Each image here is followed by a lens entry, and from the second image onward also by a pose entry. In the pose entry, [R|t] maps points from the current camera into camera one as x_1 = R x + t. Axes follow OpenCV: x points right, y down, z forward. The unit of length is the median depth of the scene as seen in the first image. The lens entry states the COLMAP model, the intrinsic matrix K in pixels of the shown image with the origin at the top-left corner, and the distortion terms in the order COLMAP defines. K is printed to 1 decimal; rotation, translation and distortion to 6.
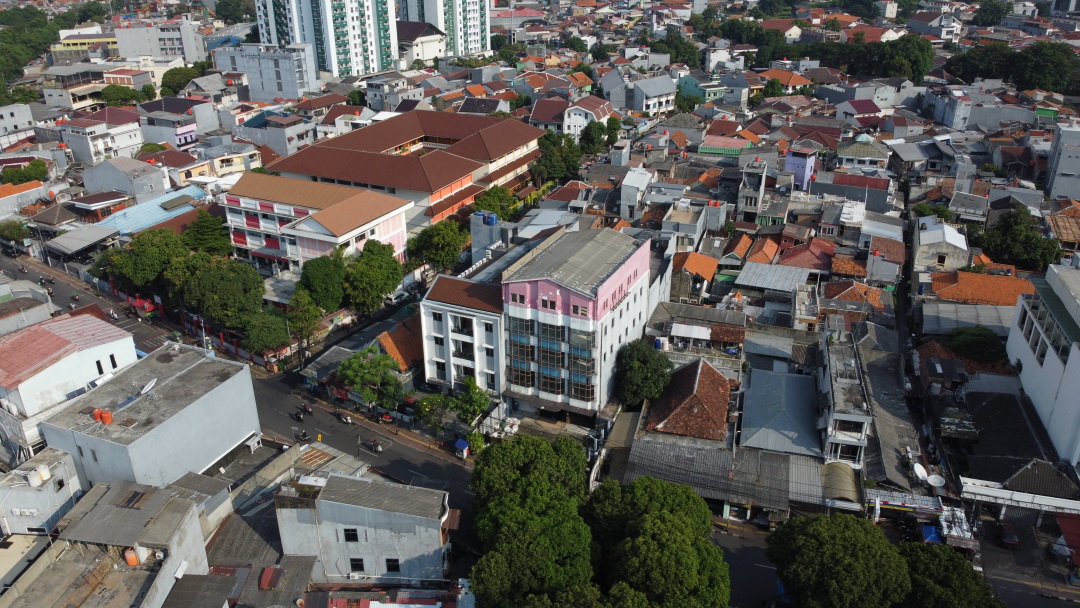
lens RADIAL K [[822.2, 0, 540.0], [0, 822.2, 304.0], [0, 0, 1]] dist [0.001182, -0.002185]
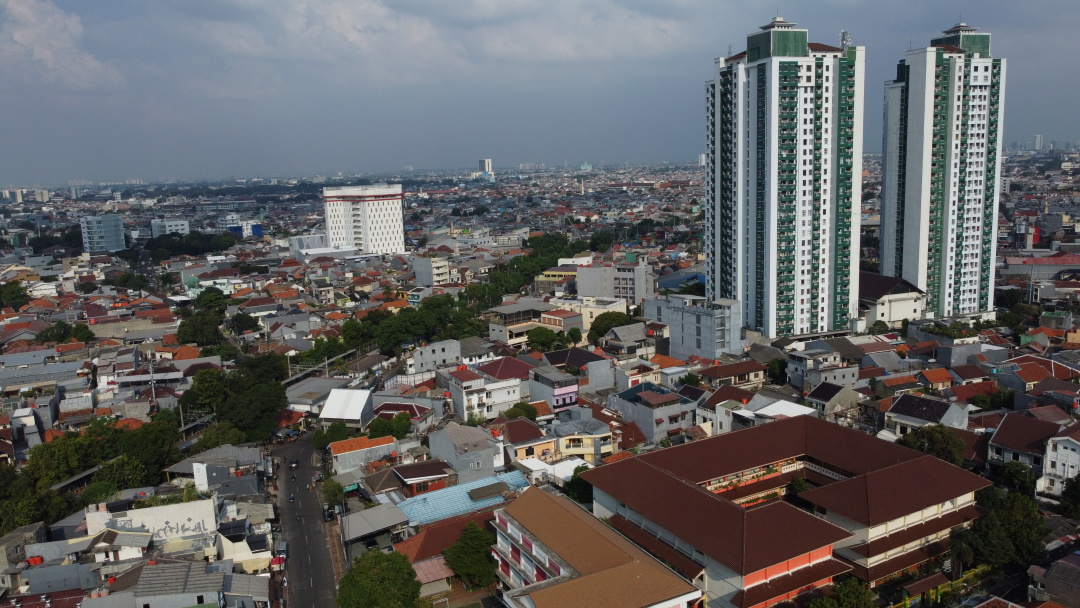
lens RADIAL K [[822.2, 0, 540.0], [0, 822.2, 304.0], [0, 0, 1]] dist [0.001182, -0.002185]
pose [[0.808595, 0.080462, -0.582838, 0.079711], [-0.218830, 0.960668, -0.170970, -0.140765], [0.546157, 0.265788, 0.794398, 0.219413]]
